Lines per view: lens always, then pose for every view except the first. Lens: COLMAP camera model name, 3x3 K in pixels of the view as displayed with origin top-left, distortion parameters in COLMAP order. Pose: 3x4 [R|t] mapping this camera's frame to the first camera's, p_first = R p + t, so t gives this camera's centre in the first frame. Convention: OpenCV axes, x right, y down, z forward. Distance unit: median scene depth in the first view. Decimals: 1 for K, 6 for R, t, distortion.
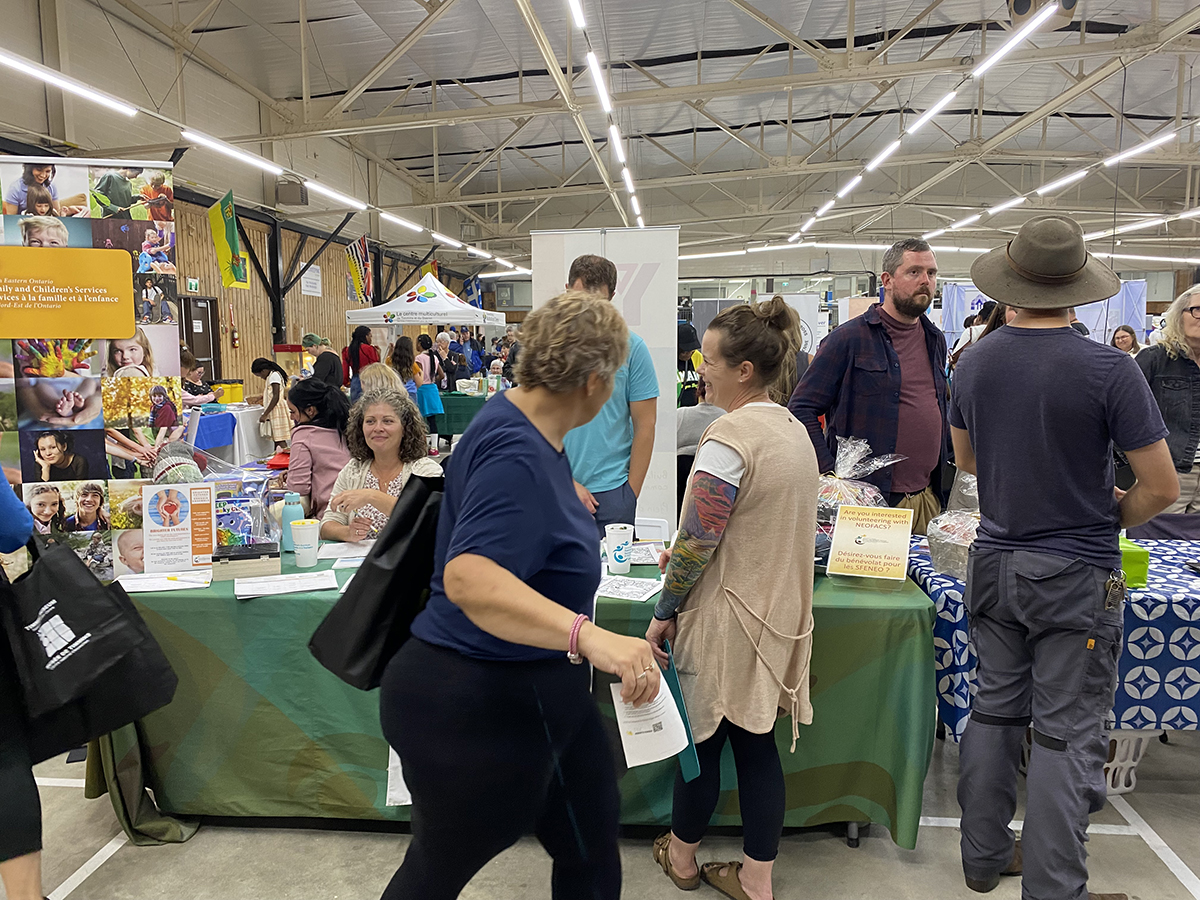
lens RADIAL K [[901.3, 0, 589.9], [0, 901.3, 456.8], [0, 0, 1]] dist [-0.000739, -0.003858]
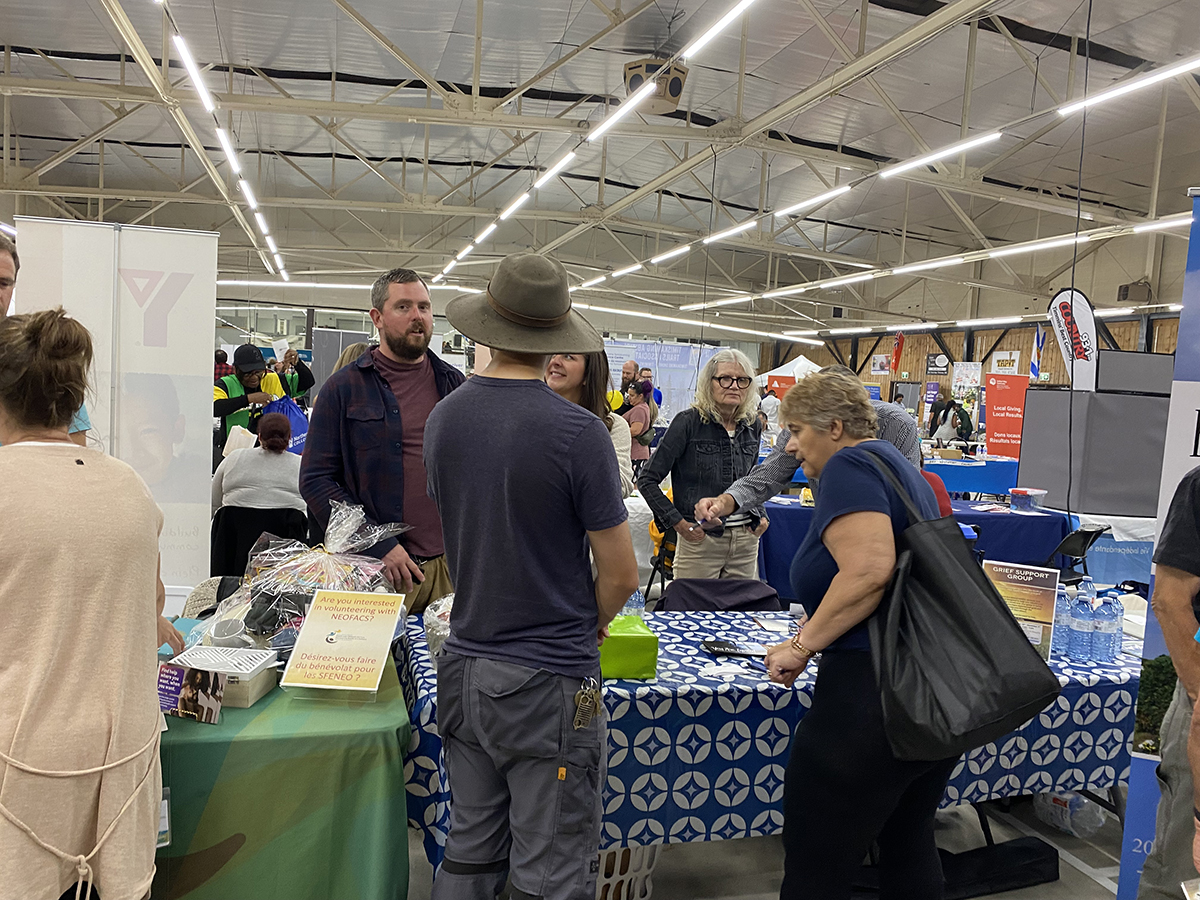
lens RADIAL K [[903.7, 0, 600.0], [0, 903.7, 450.0], [0, 0, 1]] dist [0.009080, -0.030627]
pose [[0.923432, 0.039709, 0.381701, 0.173632], [-0.020054, 0.998266, -0.055336, -0.022619], [-0.383237, 0.043444, 0.922628, 0.150454]]
